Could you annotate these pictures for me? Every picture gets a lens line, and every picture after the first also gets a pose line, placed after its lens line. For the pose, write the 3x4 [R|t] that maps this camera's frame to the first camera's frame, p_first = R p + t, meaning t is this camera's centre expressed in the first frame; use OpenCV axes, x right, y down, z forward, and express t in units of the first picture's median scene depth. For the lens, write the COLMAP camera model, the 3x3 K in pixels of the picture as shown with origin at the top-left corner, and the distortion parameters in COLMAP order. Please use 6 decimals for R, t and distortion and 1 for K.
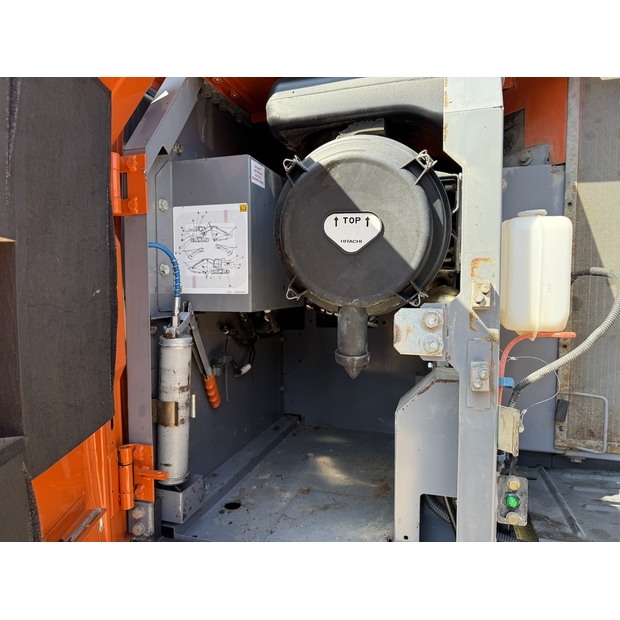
lens RADIAL K [[446.9, 0, 310.2], [0, 446.9, 307.2], [0, 0, 1]] dist [0.004710, -0.005558]
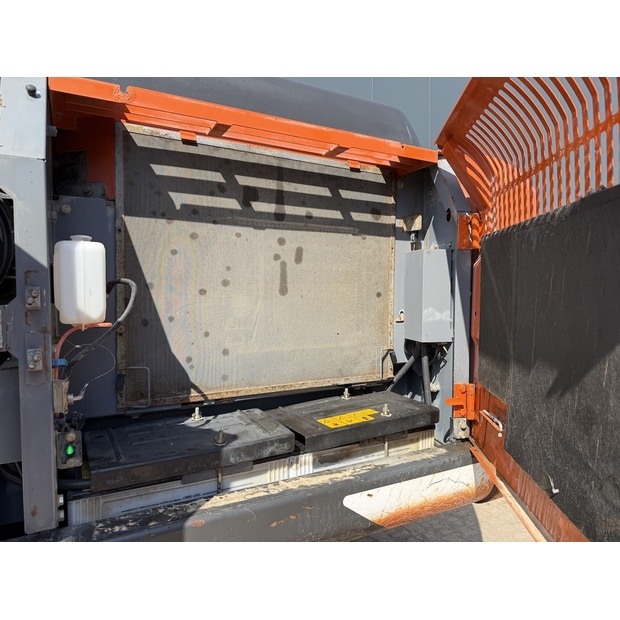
lens RADIAL K [[446.9, 0, 310.2], [0, 446.9, 307.2], [0, 0, 1]] dist [0.004710, -0.005558]
pose [[0.708568, -0.029114, 0.705042, 0.025203], [0.028835, 0.999509, 0.012294, 0.006483], [-0.705053, 0.011618, 0.709059, -0.471273]]
